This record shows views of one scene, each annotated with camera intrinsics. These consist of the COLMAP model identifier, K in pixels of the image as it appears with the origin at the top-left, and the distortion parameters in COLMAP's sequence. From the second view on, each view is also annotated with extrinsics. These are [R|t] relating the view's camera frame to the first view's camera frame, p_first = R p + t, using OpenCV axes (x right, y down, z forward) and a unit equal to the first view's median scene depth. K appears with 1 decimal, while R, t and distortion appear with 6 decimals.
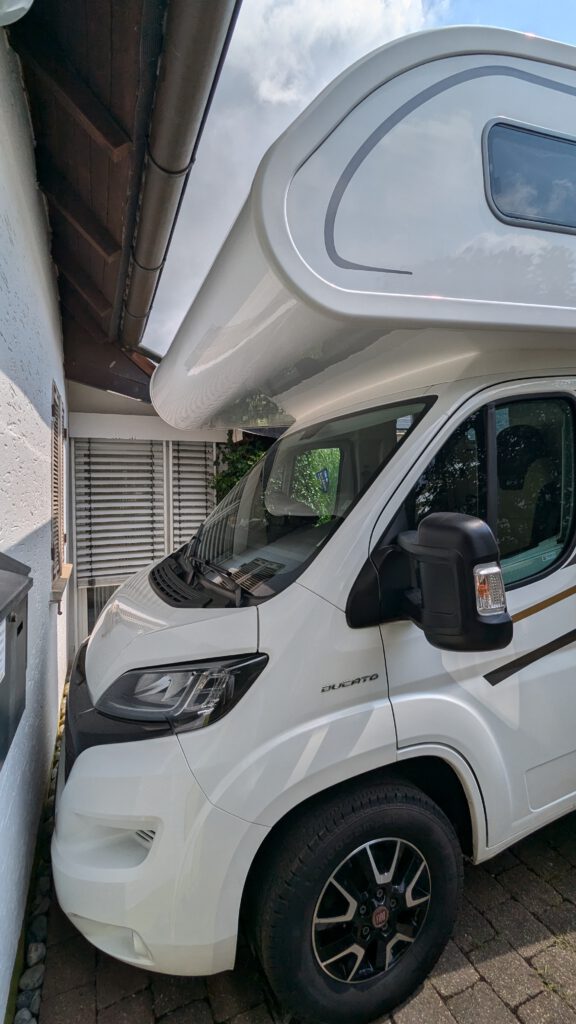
lens RADIAL K [[482.7, 0, 288.0], [0, 482.7, 512.0], [0, 0, 1]] dist [-0.001878, 0.000131]
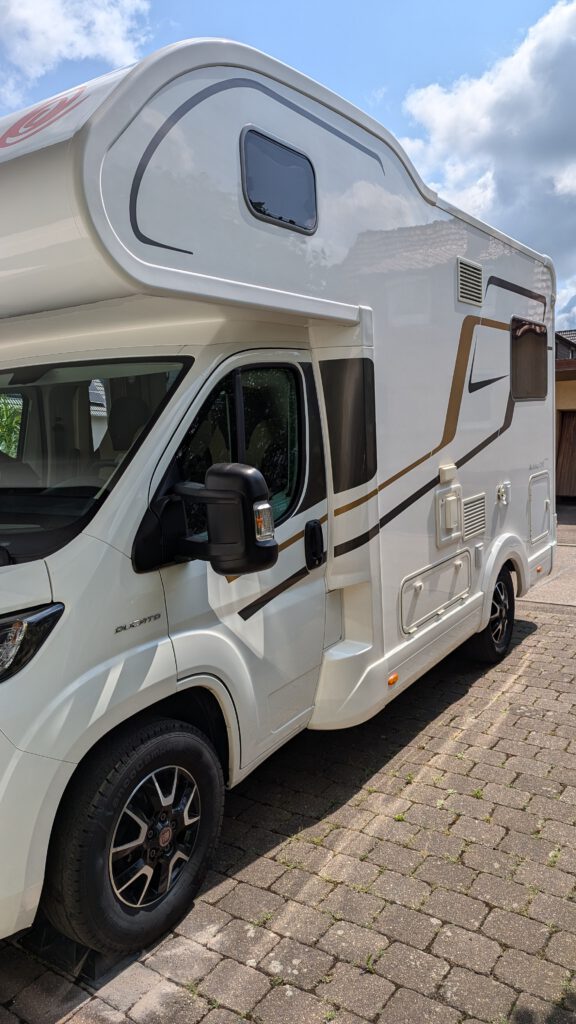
lens RADIAL K [[741.8, 0, 288.0], [0, 741.8, 512.0], [0, 0, 1]] dist [0.007981, -0.000493]
pose [[0.826397, -0.025204, 0.562524, -0.505808], [0.011526, 0.999546, 0.027853, 0.064183], [-0.562971, -0.016534, 0.826312, -0.531511]]
